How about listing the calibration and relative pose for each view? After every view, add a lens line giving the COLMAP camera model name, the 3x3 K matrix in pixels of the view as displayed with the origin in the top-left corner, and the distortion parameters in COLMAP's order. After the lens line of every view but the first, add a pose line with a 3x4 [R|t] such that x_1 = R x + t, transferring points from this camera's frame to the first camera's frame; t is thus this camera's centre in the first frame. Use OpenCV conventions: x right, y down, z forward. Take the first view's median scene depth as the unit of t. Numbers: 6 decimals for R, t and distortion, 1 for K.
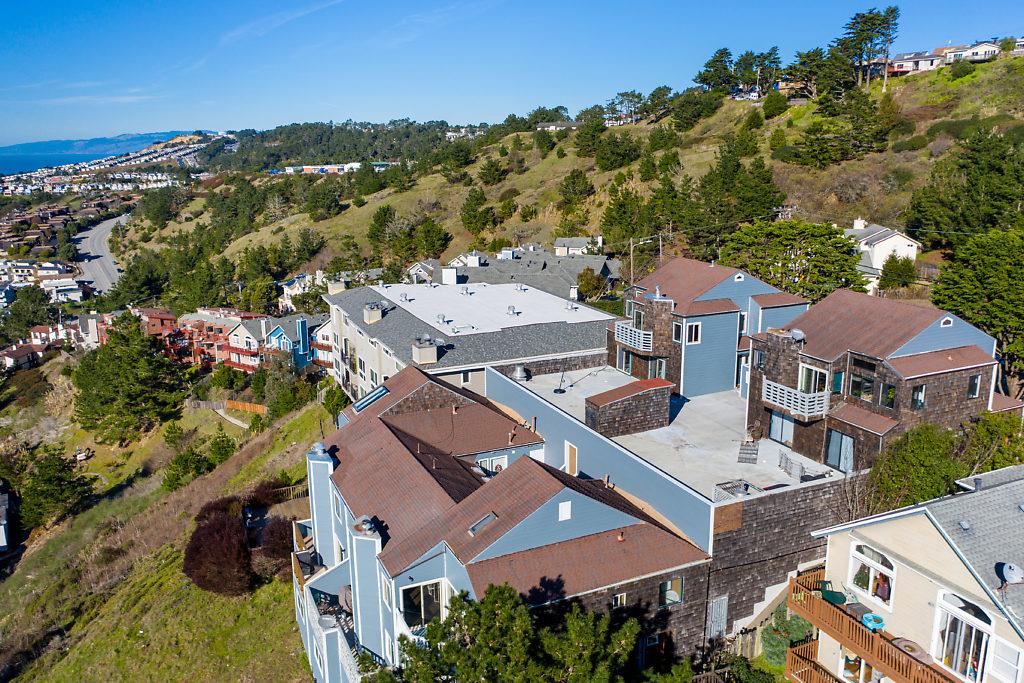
lens RADIAL K [[808.1, 0, 510.8], [0, 808.1, 331.8], [0, 0, 1]] dist [-0.005643, 0.001689]
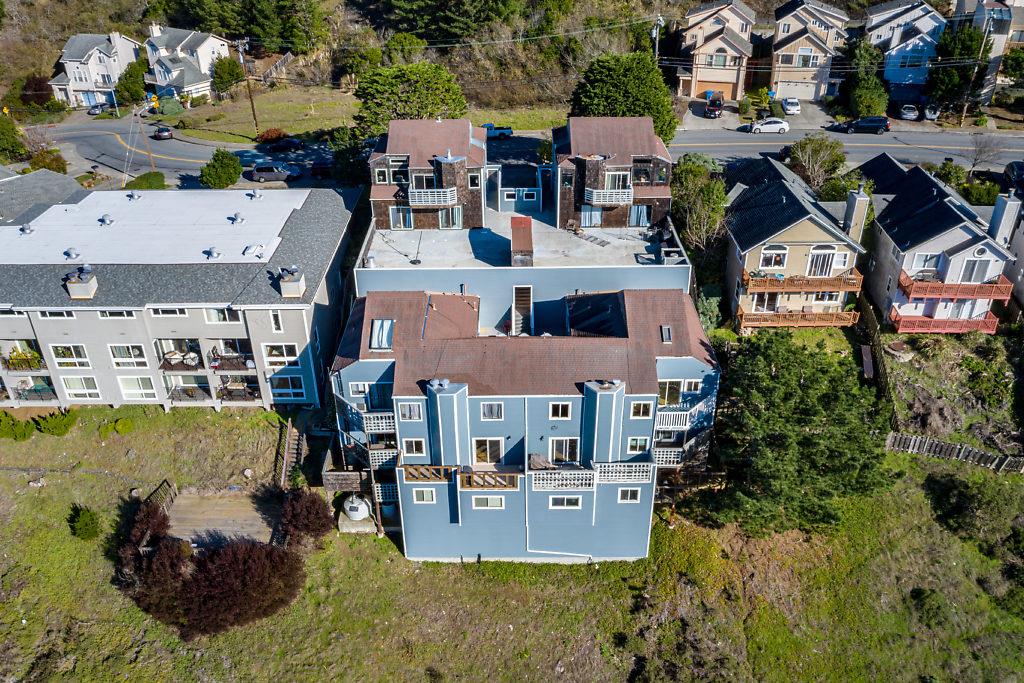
lens RADIAL K [[808.1, 0, 510.8], [0, 808.1, 331.8], [0, 0, 1]] dist [-0.005643, 0.001689]
pose [[0.422835, -0.460391, 0.780545, -1.345349], [0.215103, 0.887706, 0.407073, -0.452964], [-0.880307, -0.004227, 0.474385, 0.518512]]
